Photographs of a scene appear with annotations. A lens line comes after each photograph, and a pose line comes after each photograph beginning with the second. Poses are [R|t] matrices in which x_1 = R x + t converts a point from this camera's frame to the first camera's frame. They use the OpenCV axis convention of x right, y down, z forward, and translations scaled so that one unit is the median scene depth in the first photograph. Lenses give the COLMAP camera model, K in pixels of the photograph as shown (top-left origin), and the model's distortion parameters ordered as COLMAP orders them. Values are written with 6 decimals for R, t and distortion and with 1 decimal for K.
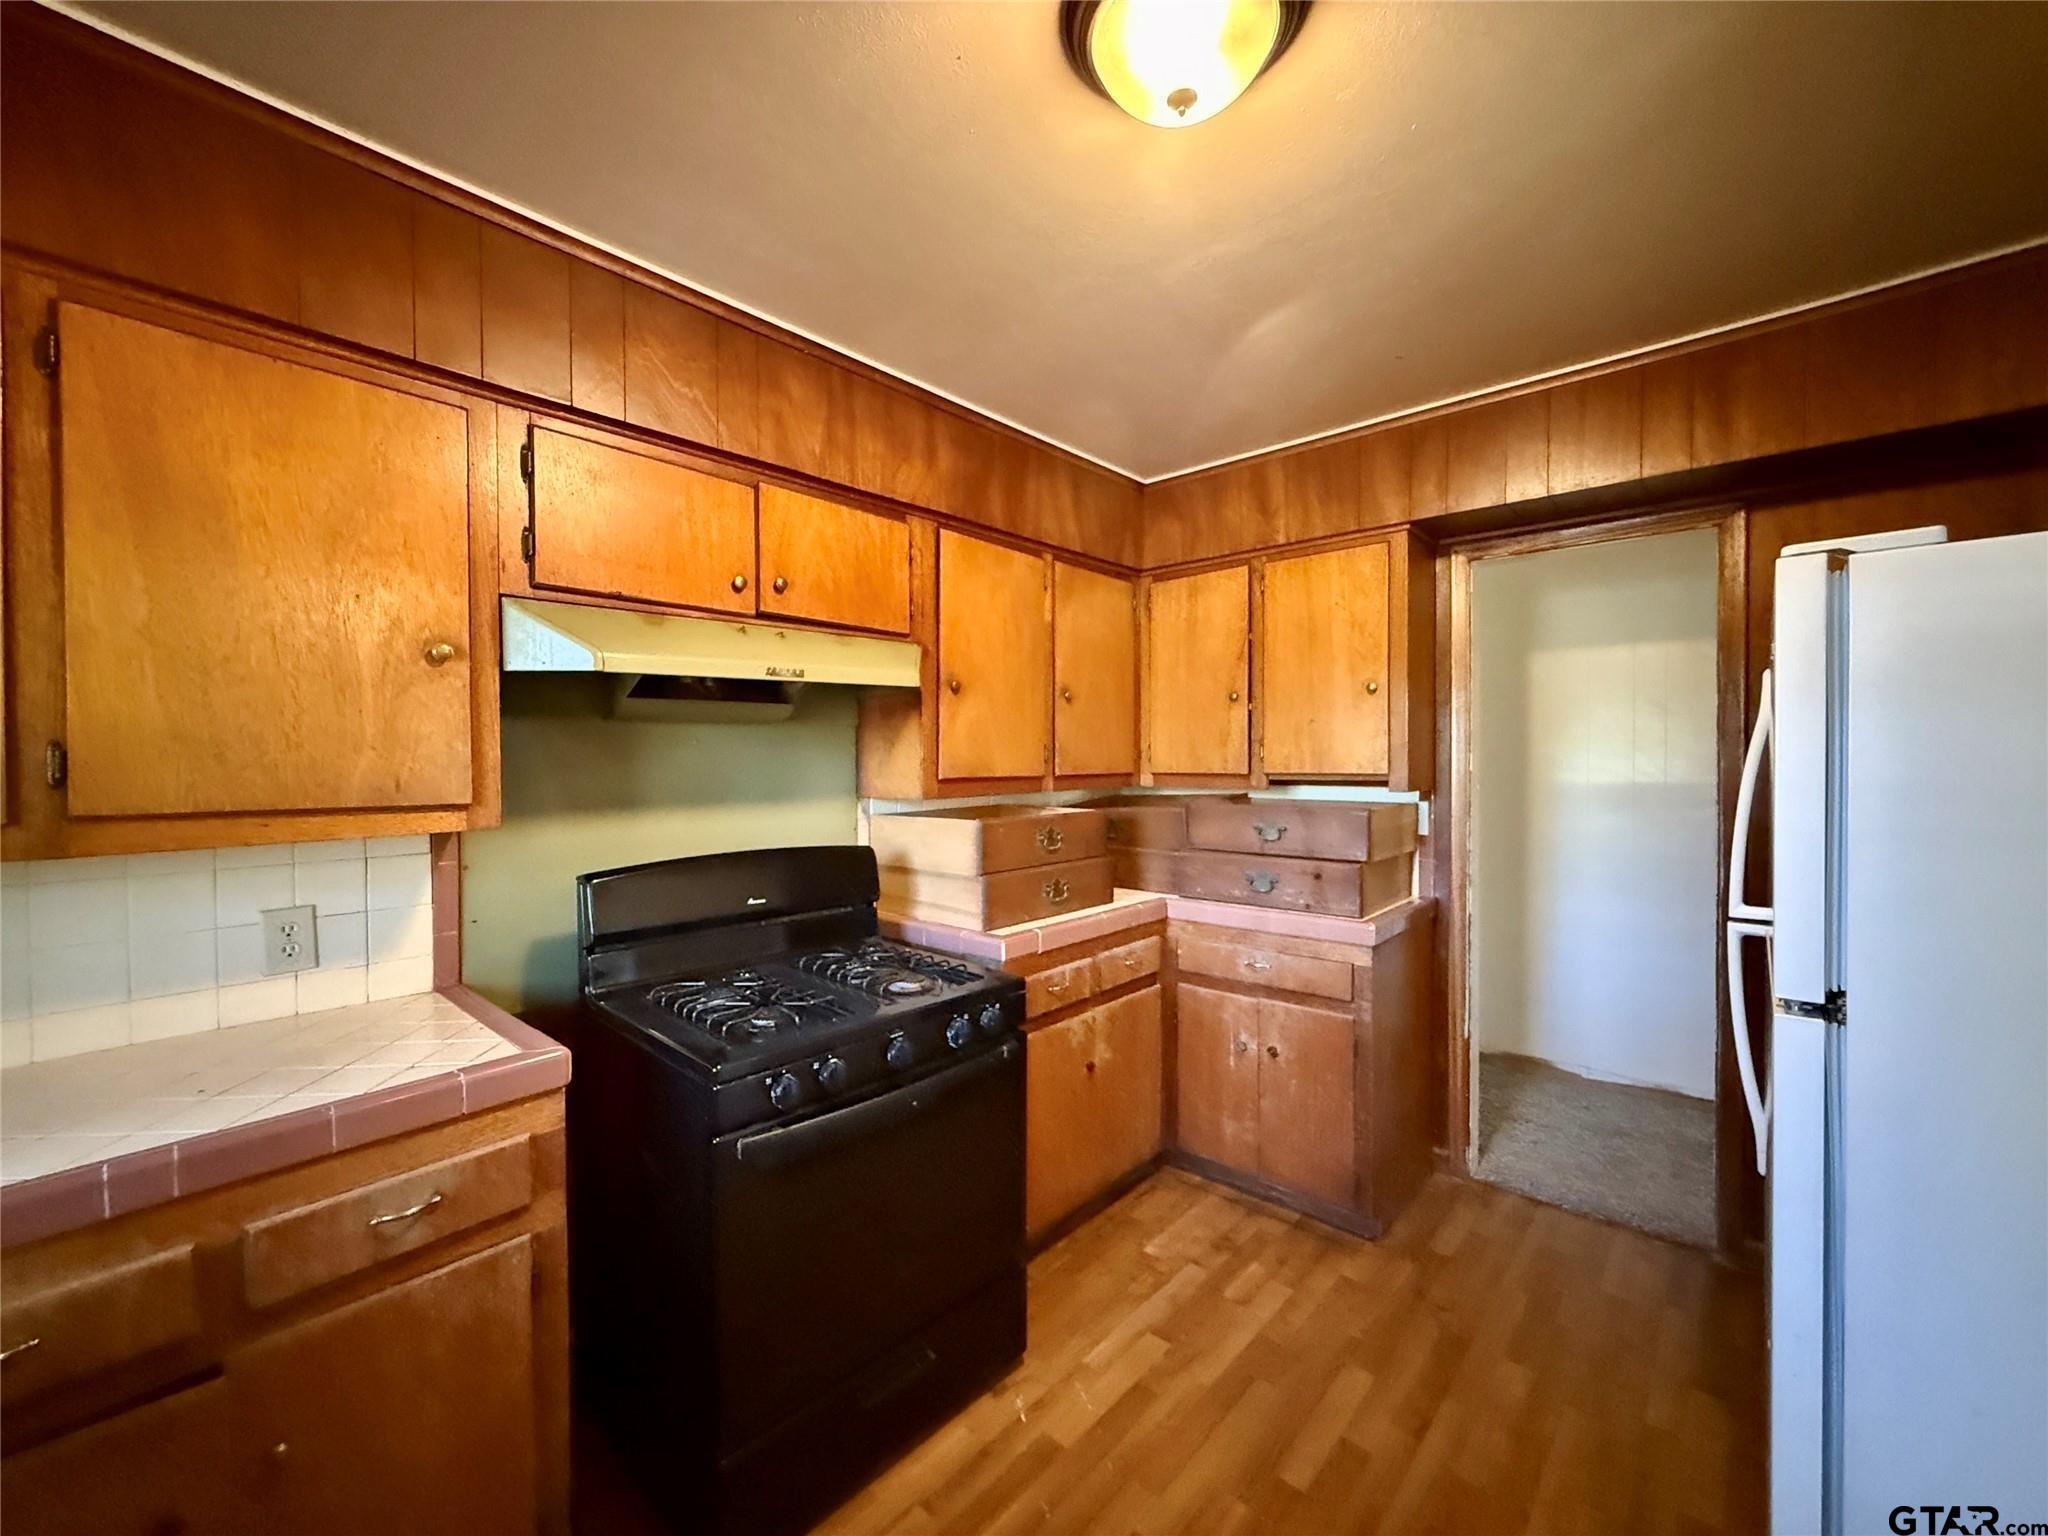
lens RADIAL K [[818.0, 0, 1014.7], [0, 818.0, 769.7], [0, 0, 1]] dist [-0.001150, 0.000238]
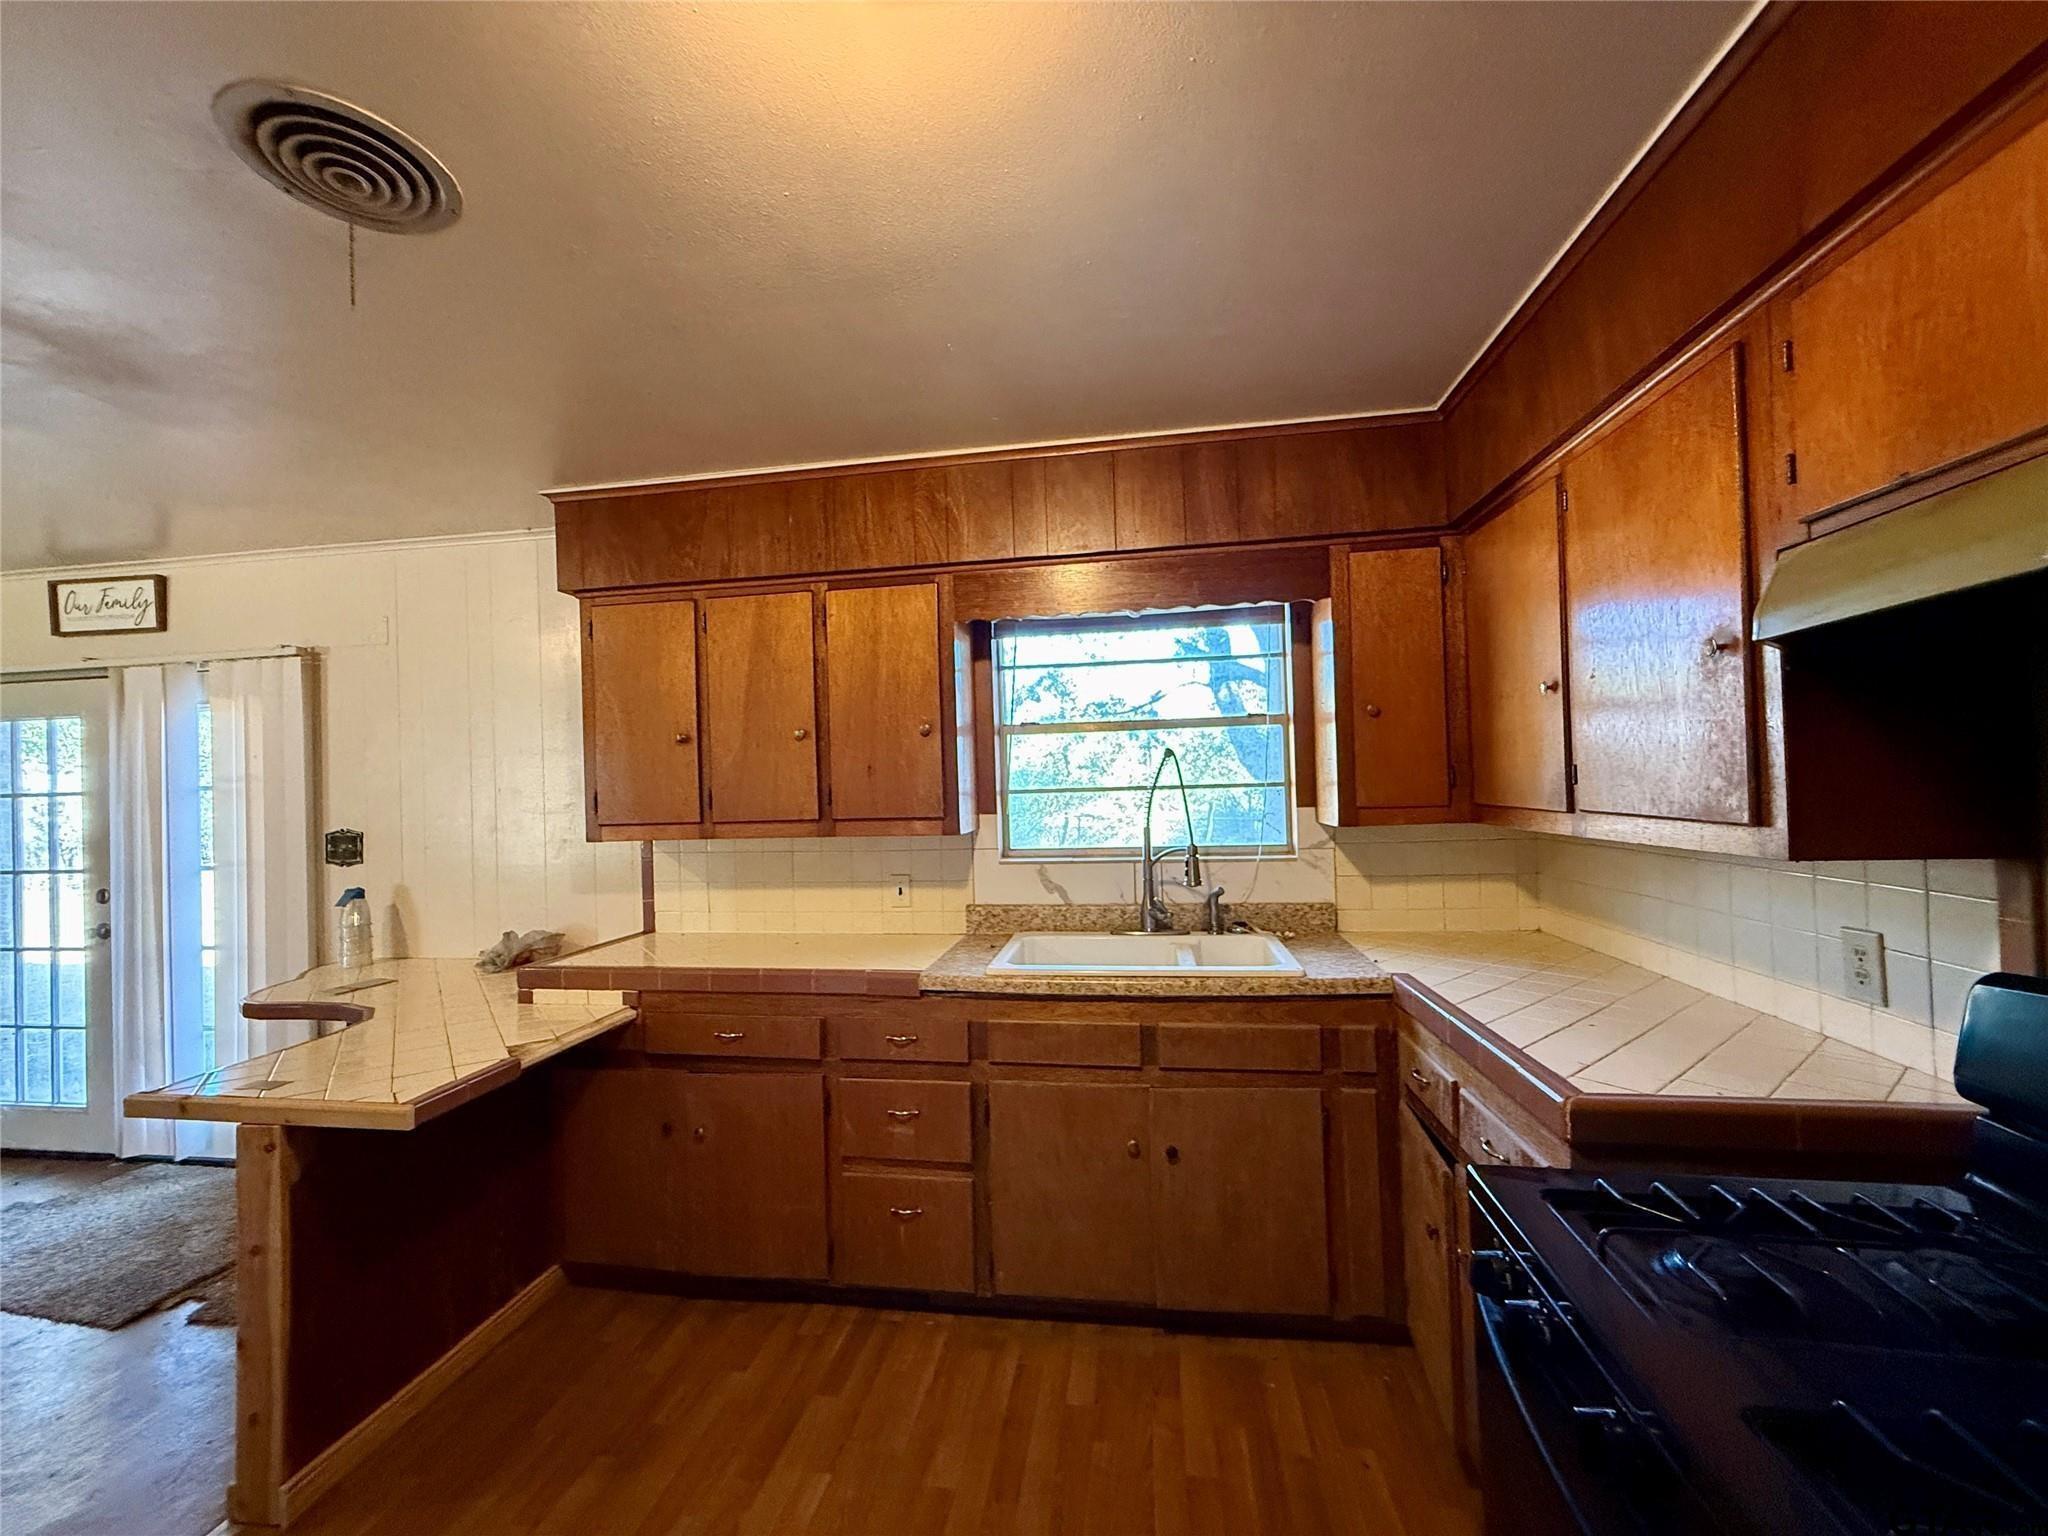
lens RADIAL K [[818.0, 0, 1018.6], [0, 818.0, 768.7], [0, 0, 1]] dist [-0.001150, 0.000238]
pose [[-0.832128, 0.017945, -0.554293, 0.312782], [0.021681, 0.999765, -0.000182, -0.024087], [0.554160, -0.012169, -0.832321, 1.011187]]
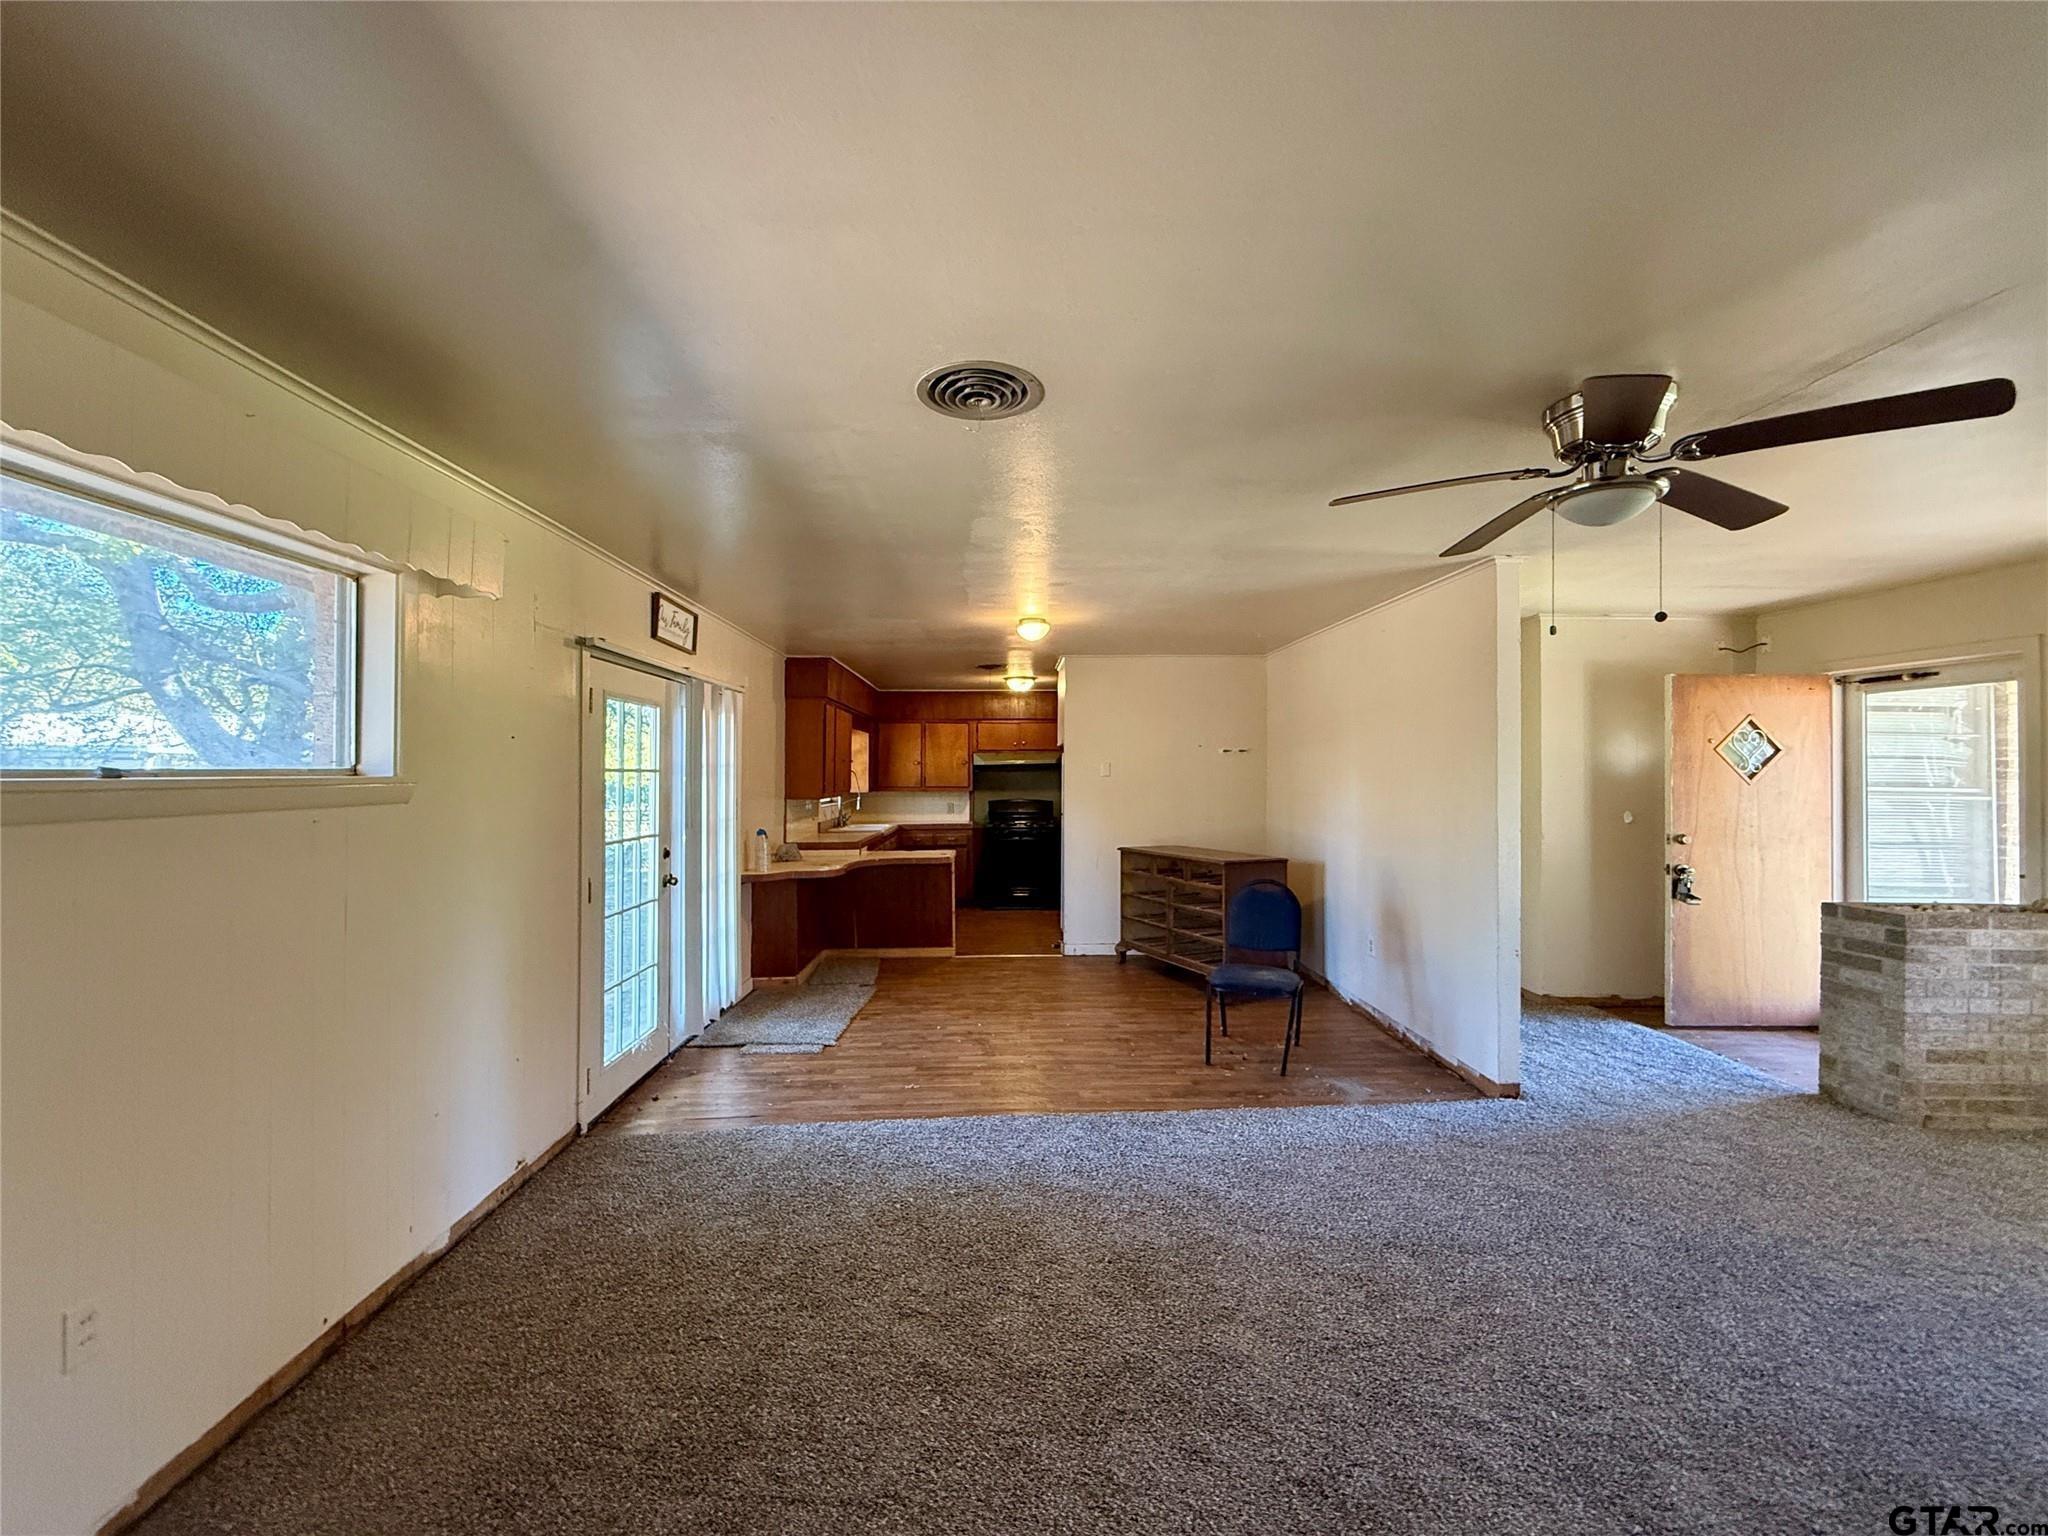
lens RADIAL K [[818.0, 0, 1018.1], [0, 818.0, 775.4], [0, 0, 1]] dist [-0.001150, 0.000238]
pose [[0.690894, 0.004276, -0.722943, 3.247663], [-0.014610, 0.999861, -0.008048, 0.000052], [0.722808, 0.016123, 0.690860, -2.397117]]
